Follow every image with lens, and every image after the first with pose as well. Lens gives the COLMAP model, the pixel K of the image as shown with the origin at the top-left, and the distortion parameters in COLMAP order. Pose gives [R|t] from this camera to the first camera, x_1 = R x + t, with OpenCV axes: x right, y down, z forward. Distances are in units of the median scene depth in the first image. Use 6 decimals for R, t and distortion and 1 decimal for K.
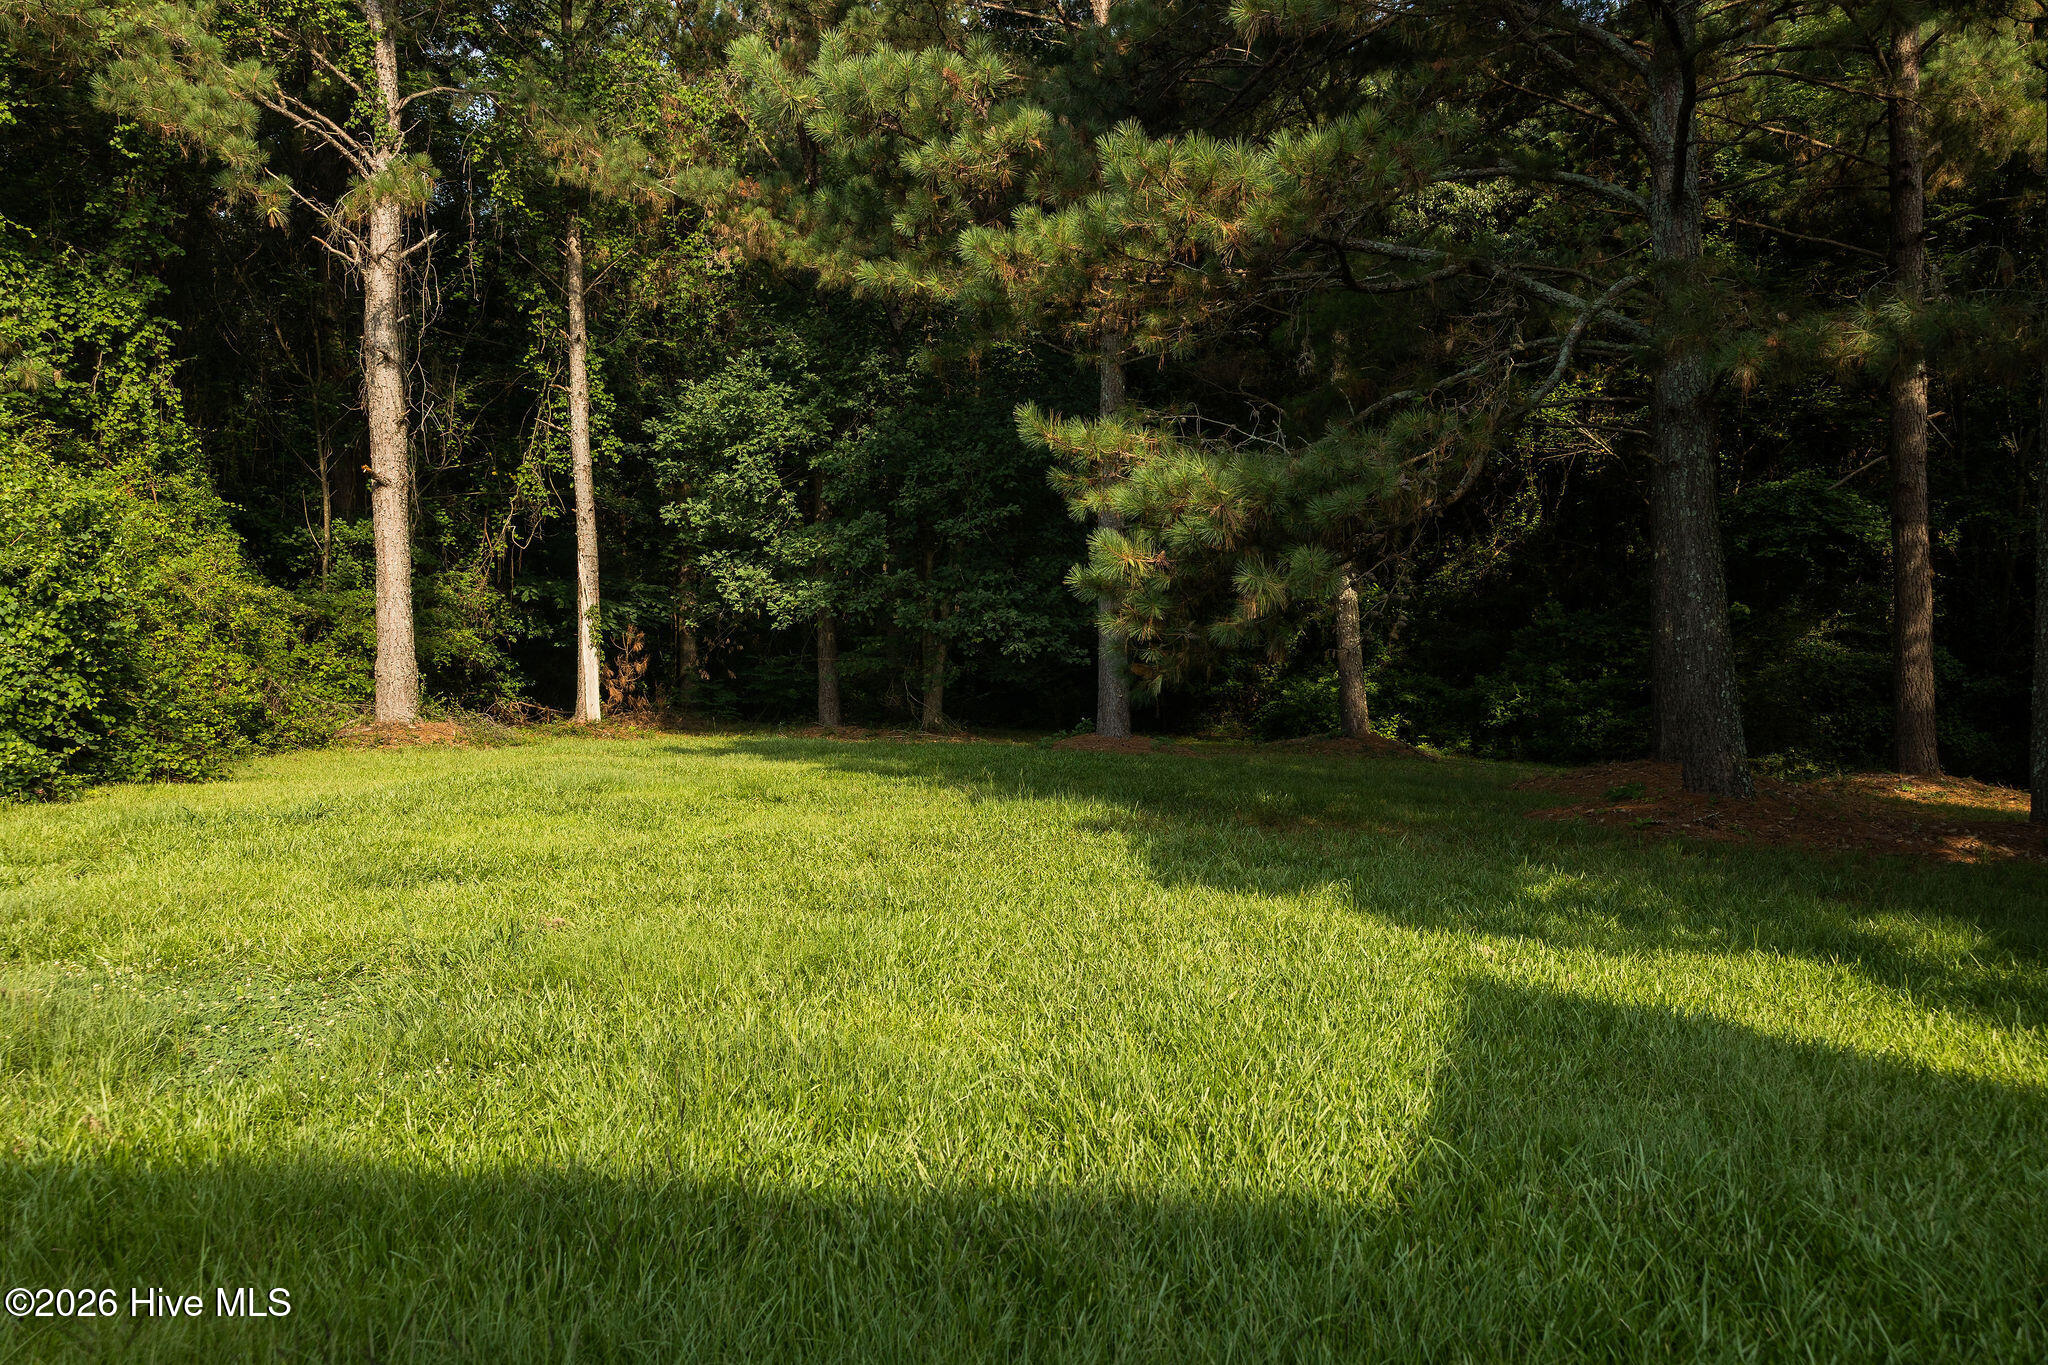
lens RADIAL K [[1610.8, 0, 1033.8], [0, 1610.8, 722.3], [0, 0, 1]] dist [-0.010146, 0.064145]
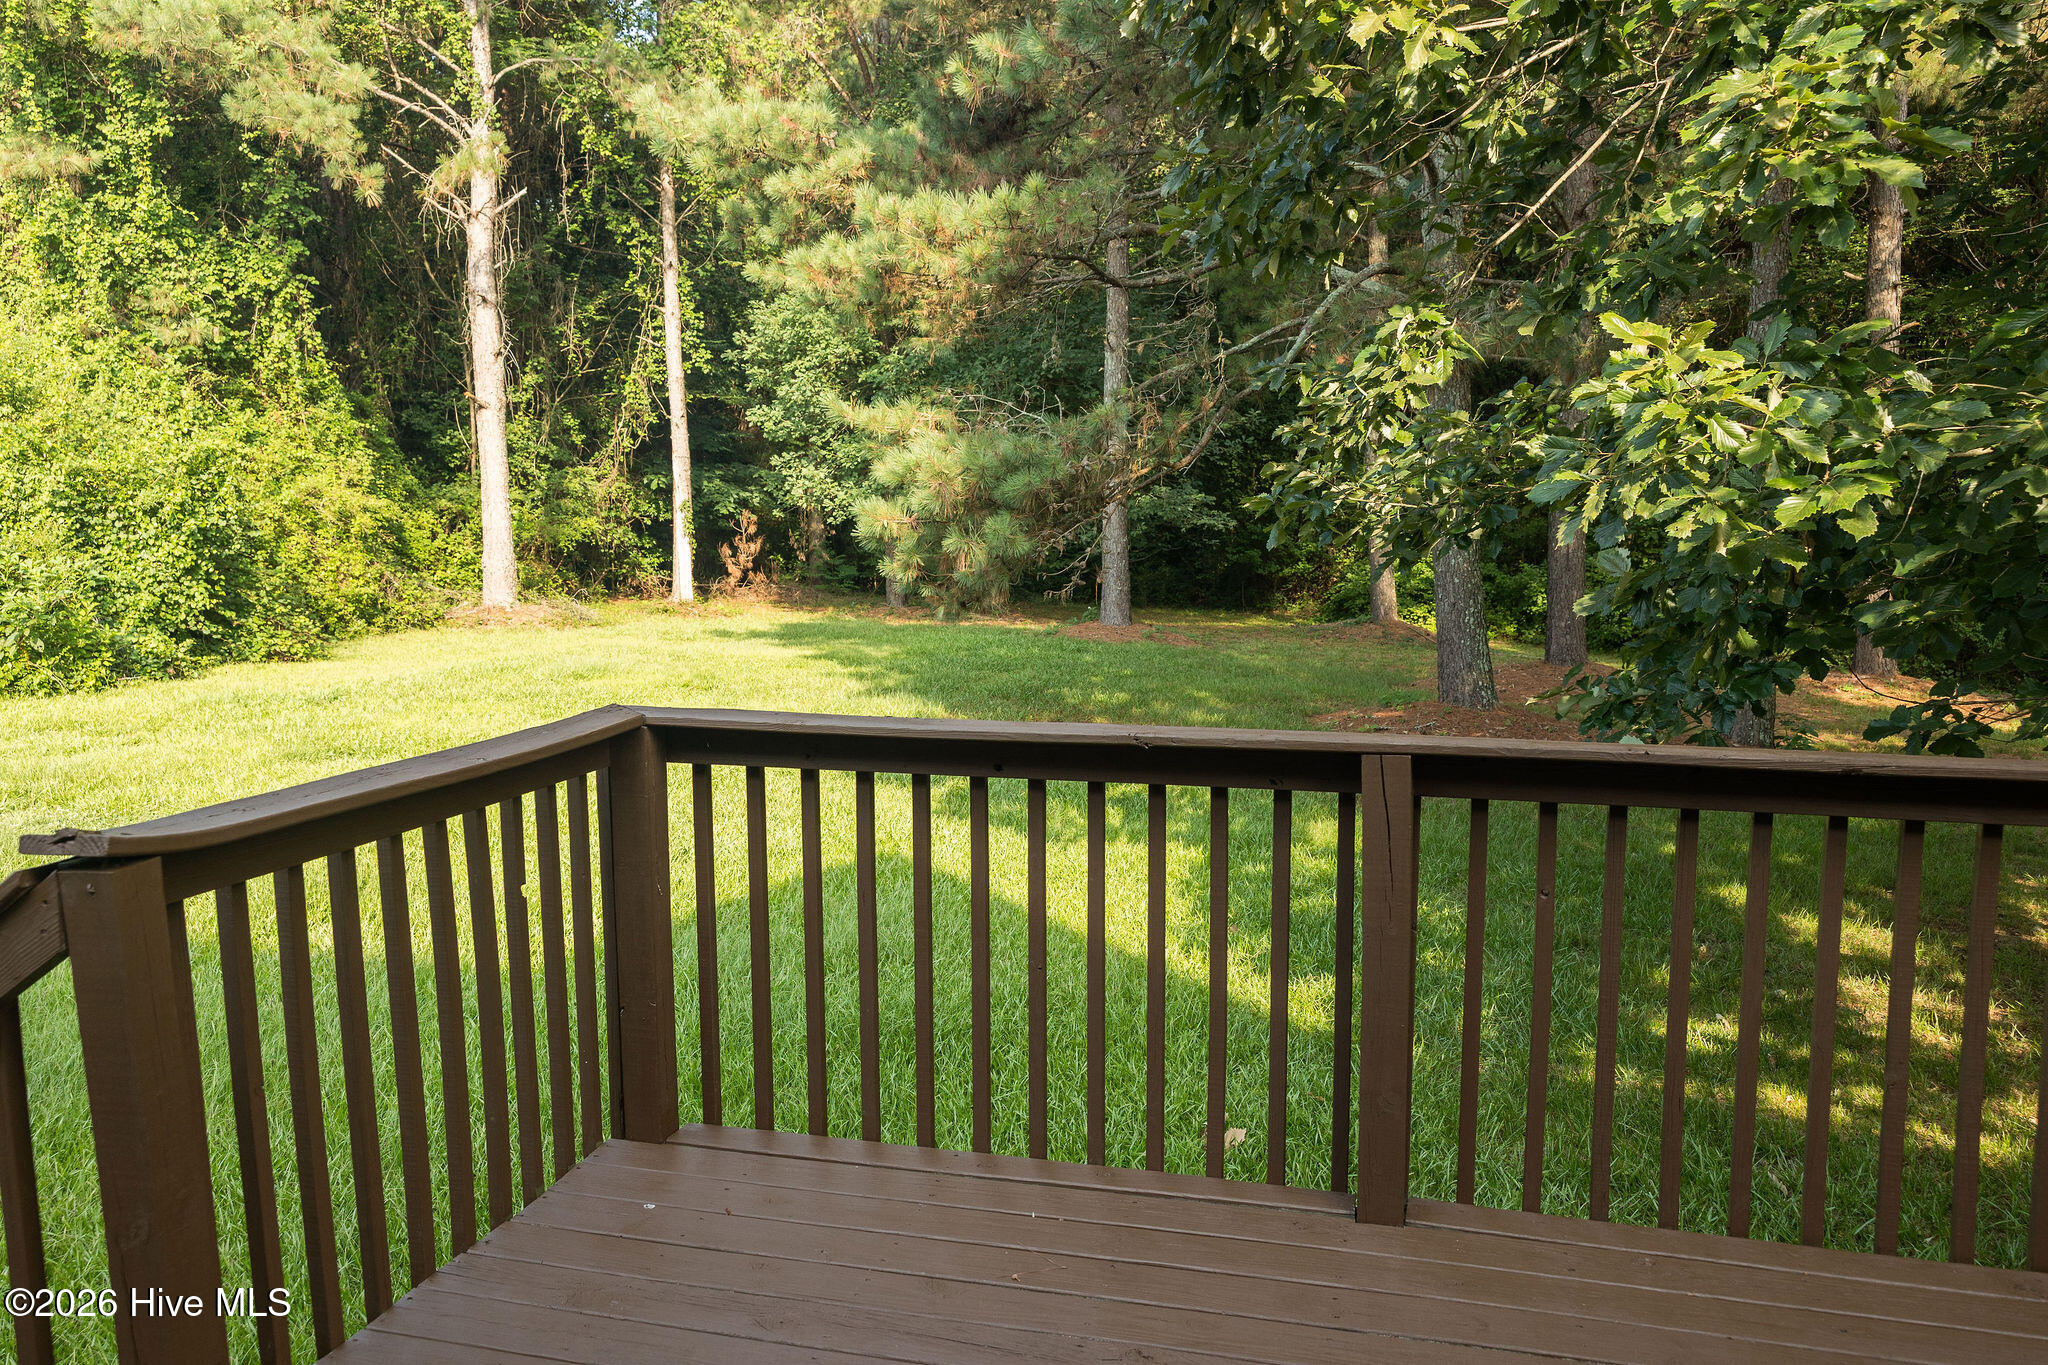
lens RADIAL K [[1610.8, 0, 1033.8], [0, 1610.8, 722.3], [0, 0, 1]] dist [-0.010146, 0.064145]
pose [[0.987416, 0.027625, -0.155714, 0.210566], [-0.012976, 0.995457, 0.094323, -0.034518], [0.157612, -0.091115, 0.983289, -0.150735]]
